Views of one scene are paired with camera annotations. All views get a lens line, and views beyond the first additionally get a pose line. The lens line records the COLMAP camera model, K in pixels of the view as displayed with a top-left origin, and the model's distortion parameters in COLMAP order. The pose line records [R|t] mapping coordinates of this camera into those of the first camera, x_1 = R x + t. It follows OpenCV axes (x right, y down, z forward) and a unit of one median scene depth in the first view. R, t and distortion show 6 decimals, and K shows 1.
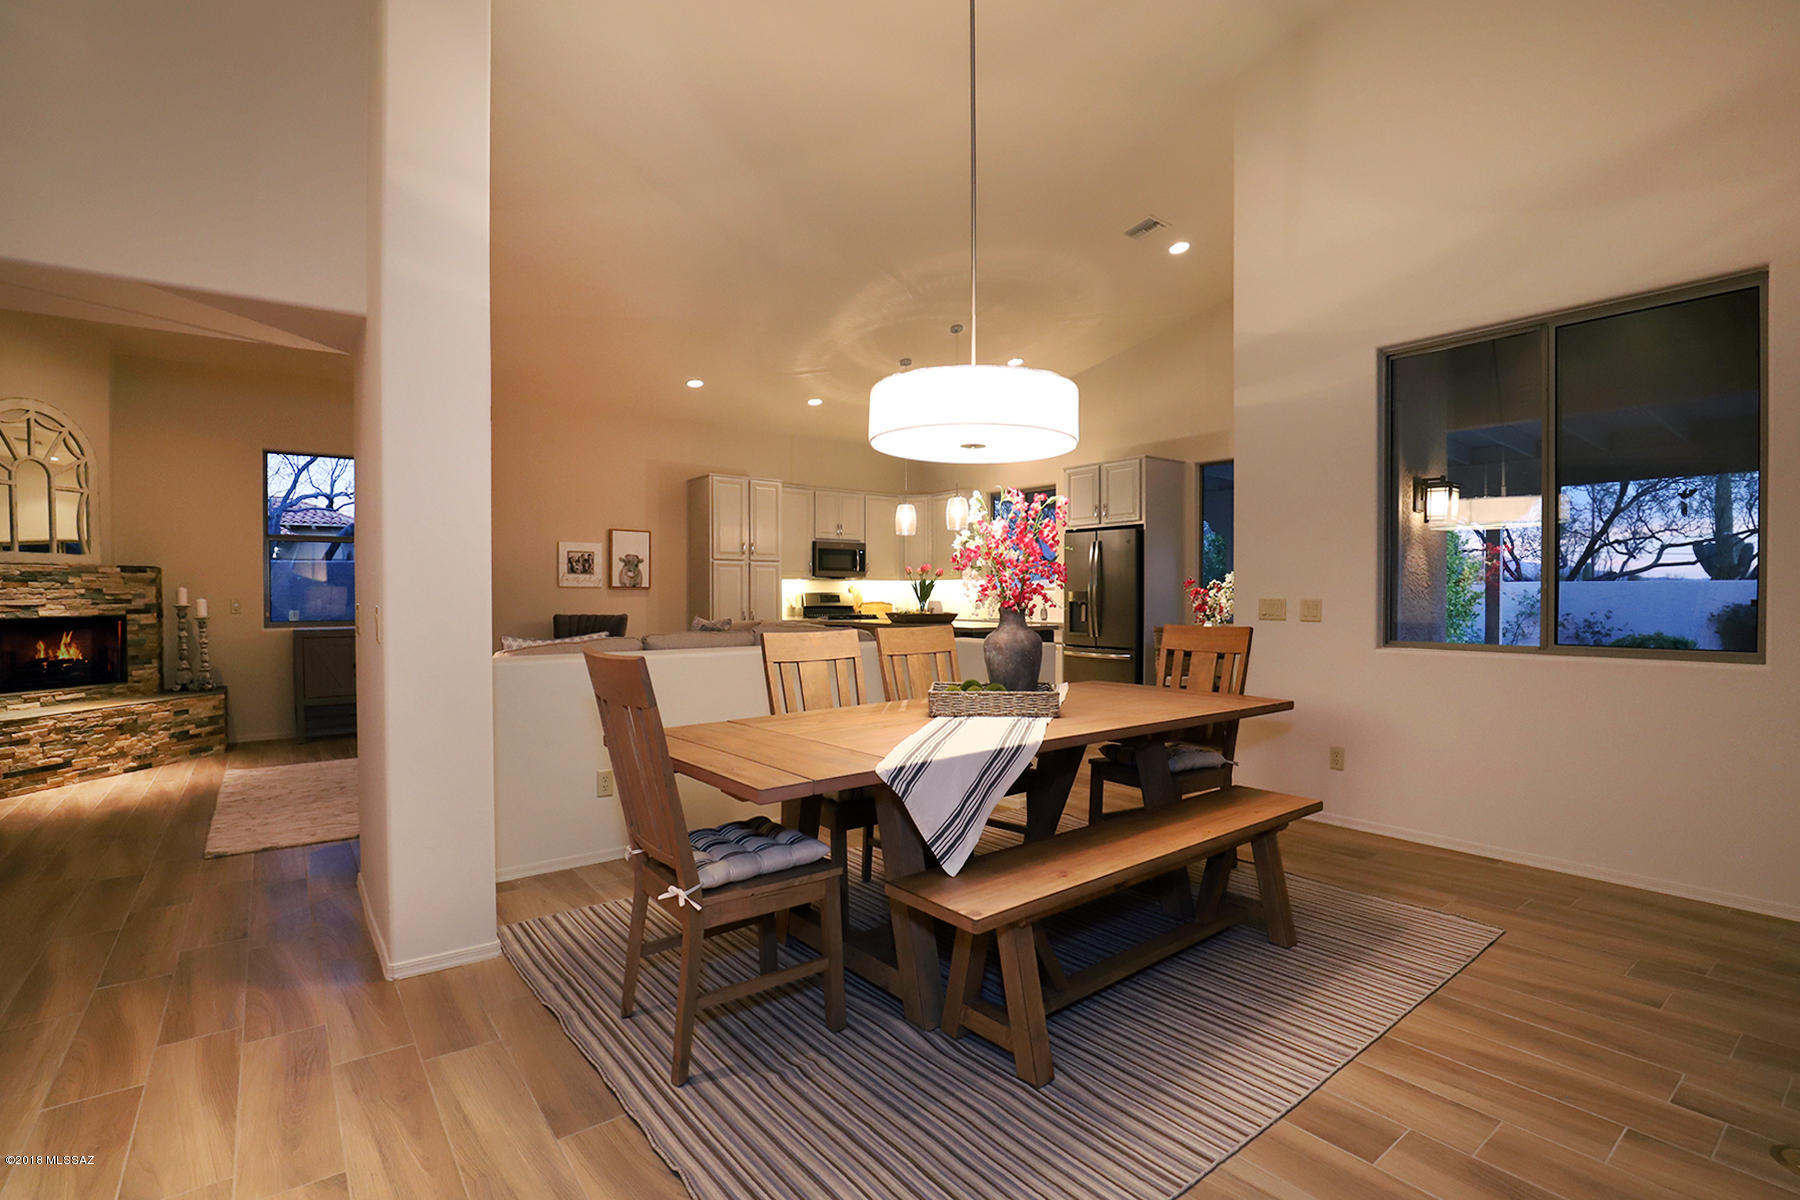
lens RADIAL K [[831.2, 0, 906.7], [0, 831.2, 606.3], [0, 0, 1]] dist [-0.020579, 0.000779]
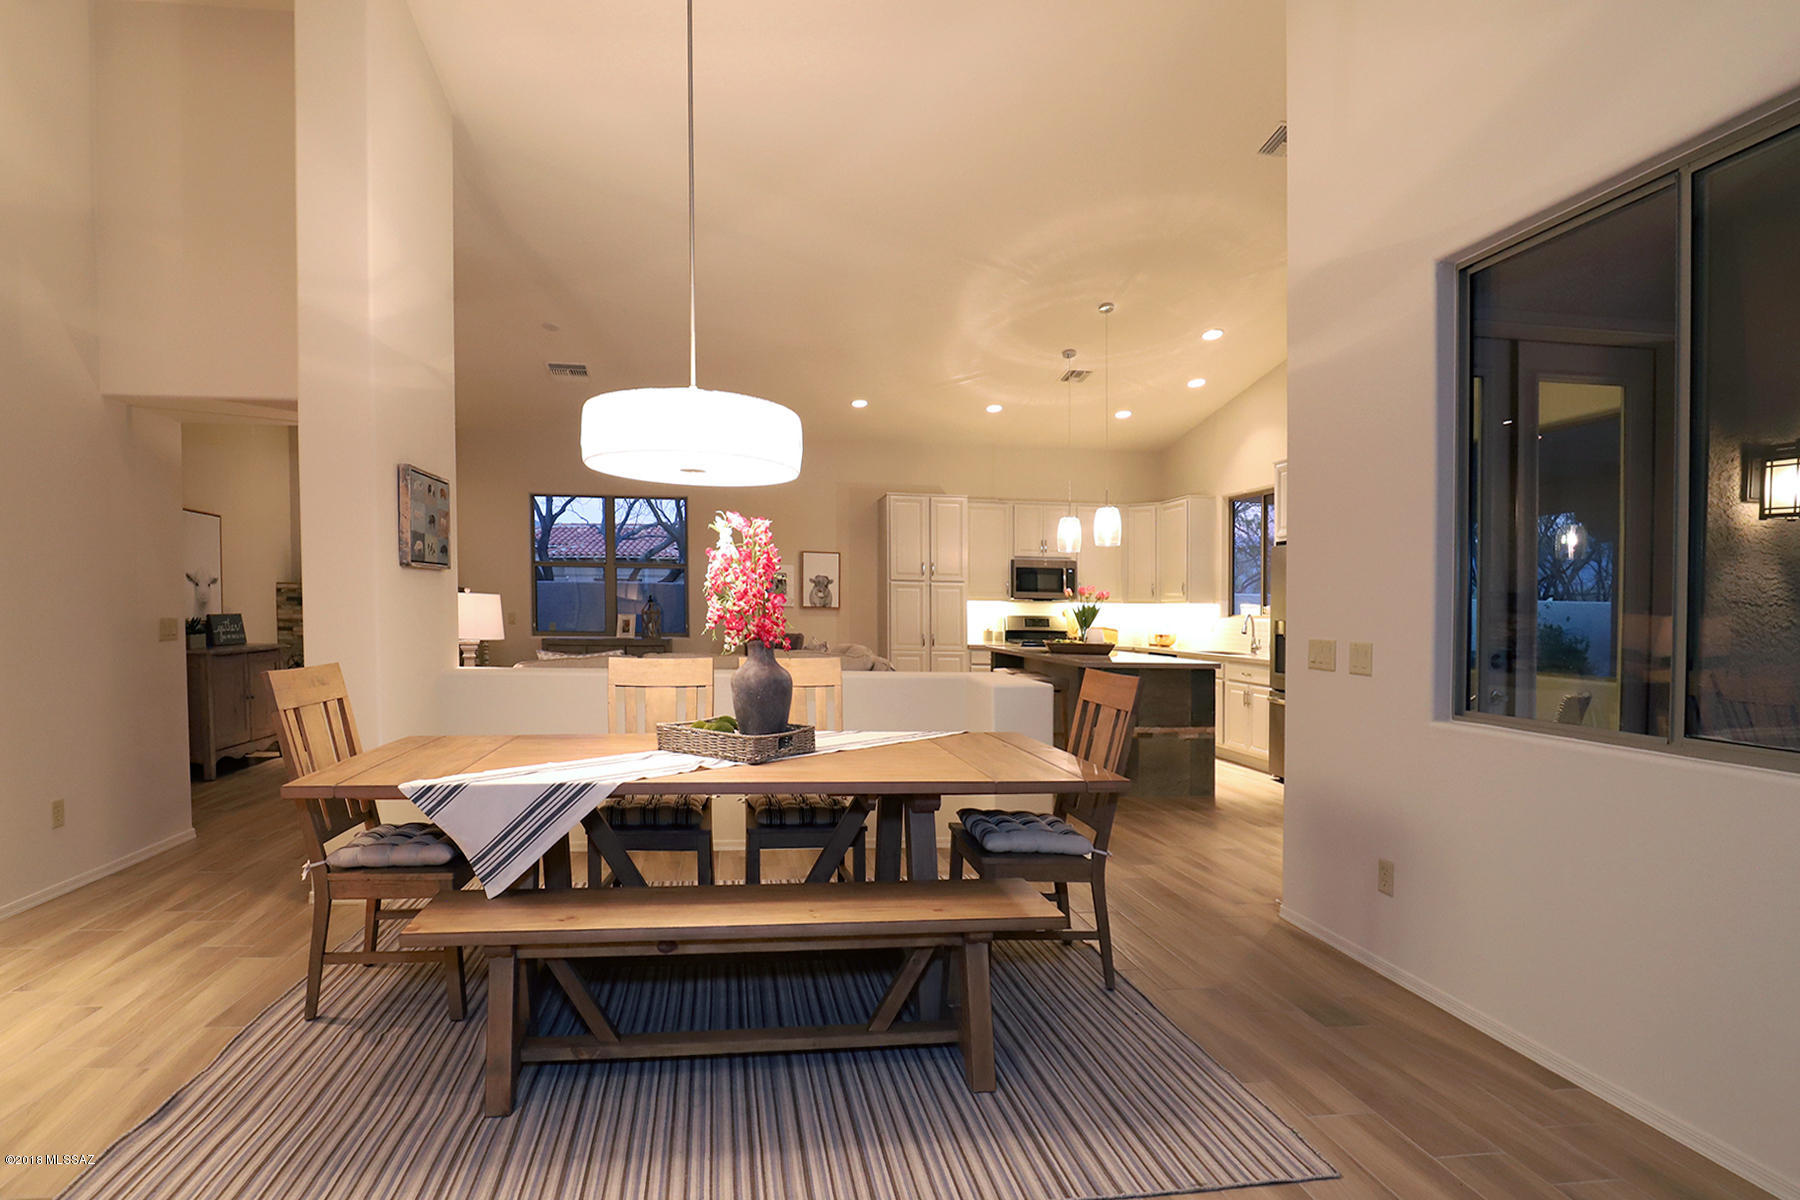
lens RADIAL K [[899.1, 0, 894.3], [0, 899.1, 634.8], [0, 0, 1]] dist [-0.026373, 0.001100]
pose [[0.848877, 0.029778, -0.527752, 0.433364], [-0.023428, 0.999550, 0.018717, -0.015314], [0.528072, -0.003524, 0.849193, 0.128552]]
